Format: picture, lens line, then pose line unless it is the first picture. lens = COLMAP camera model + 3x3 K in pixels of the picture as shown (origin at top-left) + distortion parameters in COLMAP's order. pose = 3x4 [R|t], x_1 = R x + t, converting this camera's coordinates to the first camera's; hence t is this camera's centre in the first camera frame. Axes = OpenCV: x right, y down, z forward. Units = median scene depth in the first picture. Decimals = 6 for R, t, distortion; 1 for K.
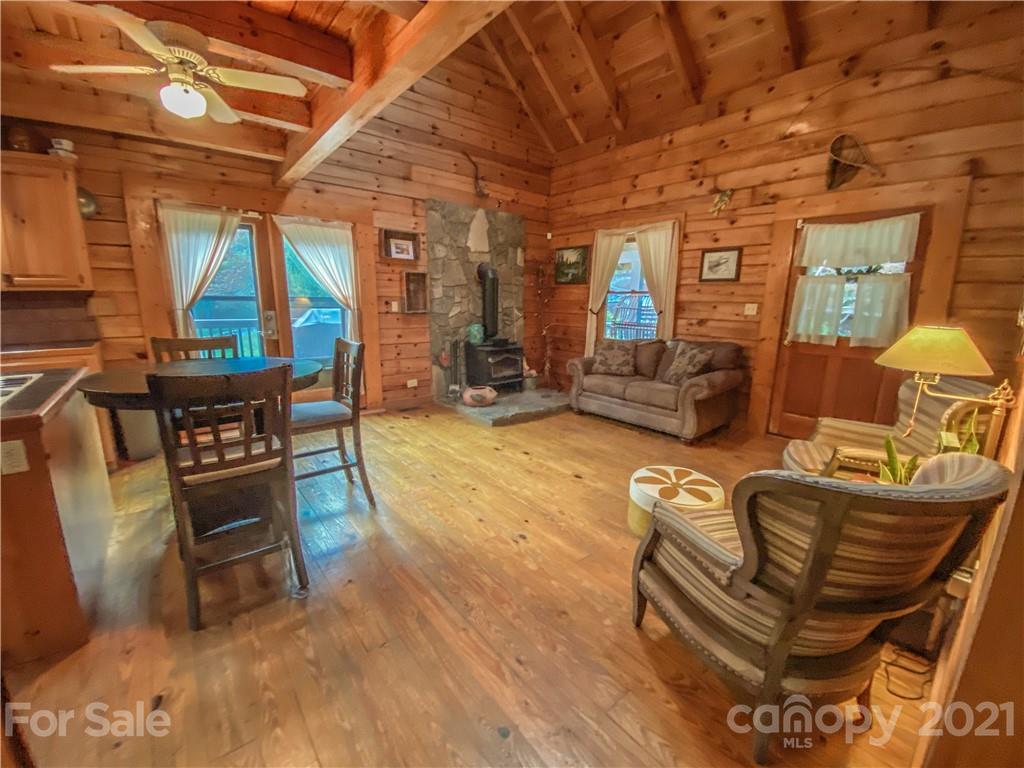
lens RADIAL K [[416.9, 0, 512.4], [0, 416.9, 390.0], [0, 0, 1]] dist [0.023608, -0.020935]
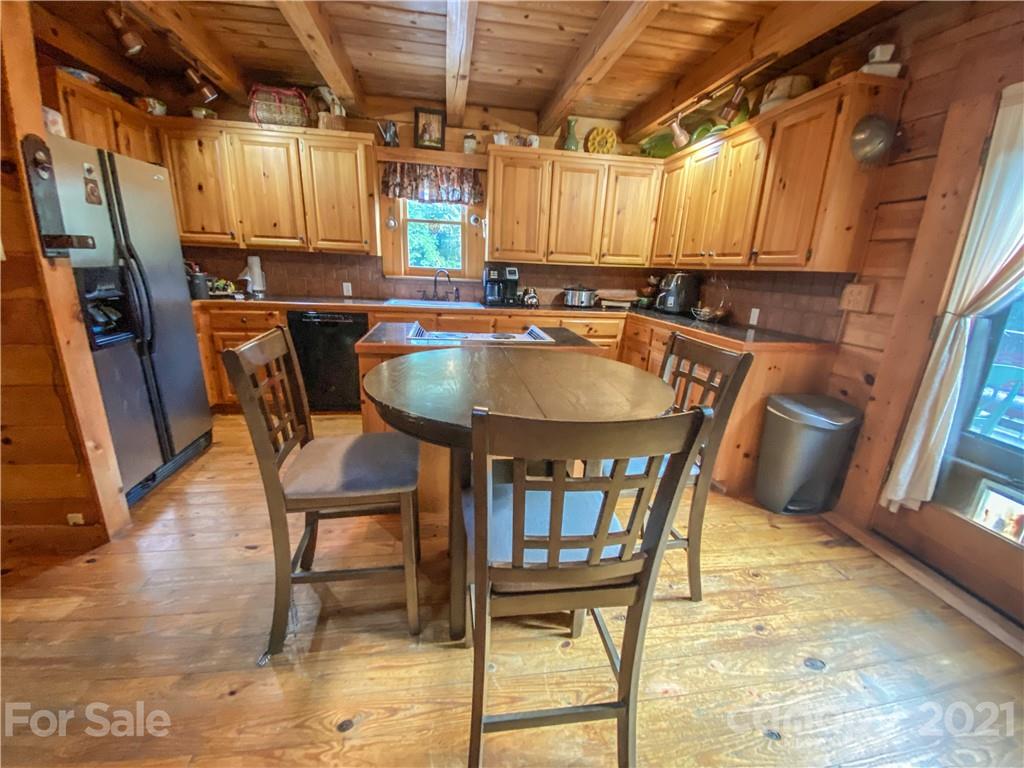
lens RADIAL K [[416.9, 0, 512.4], [0, 416.9, 390.0], [0, 0, 1]] dist [0.023608, -0.020935]
pose [[-0.488421, 0.208414, -0.847354, -0.064299], [-0.236365, 0.903158, 0.358382, -0.124582], [0.839986, 0.375326, -0.391859, 0.604314]]
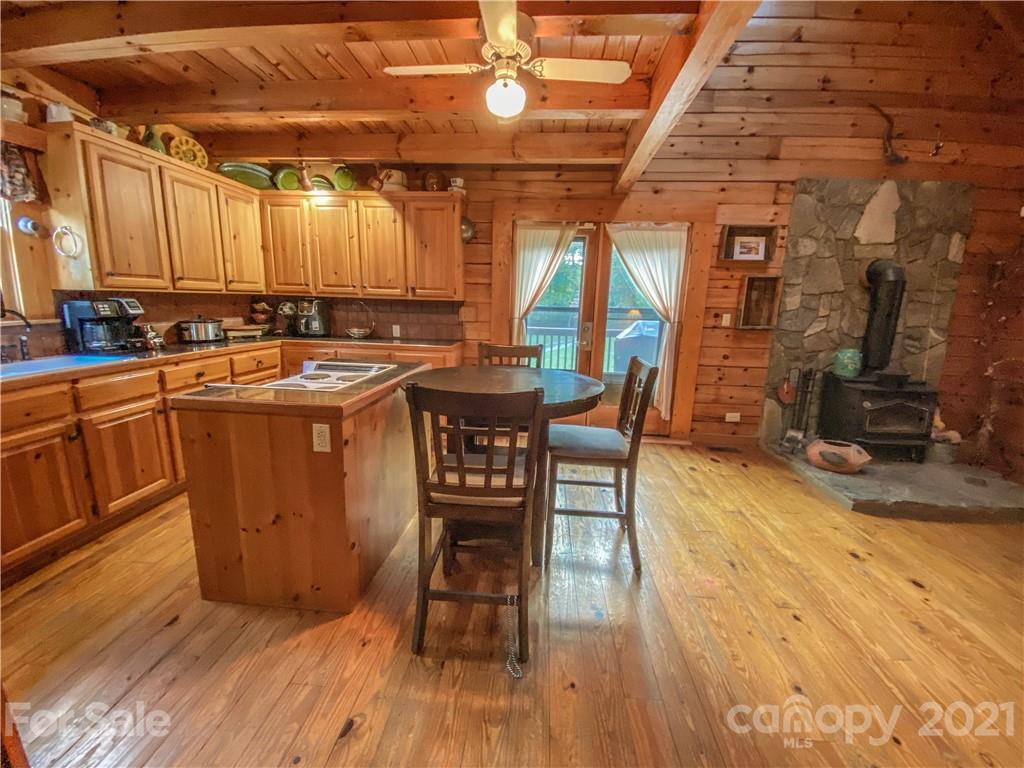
lens RADIAL K [[416.9, 0, 512.4], [0, 416.9, 390.0], [0, 0, 1]] dist [0.023608, -0.020935]
pose [[0.723810, 0.140582, -0.675527, -0.014711], [-0.159611, 0.986584, 0.034297, -0.029105], [0.671285, 0.082997, 0.736538, 0.141449]]
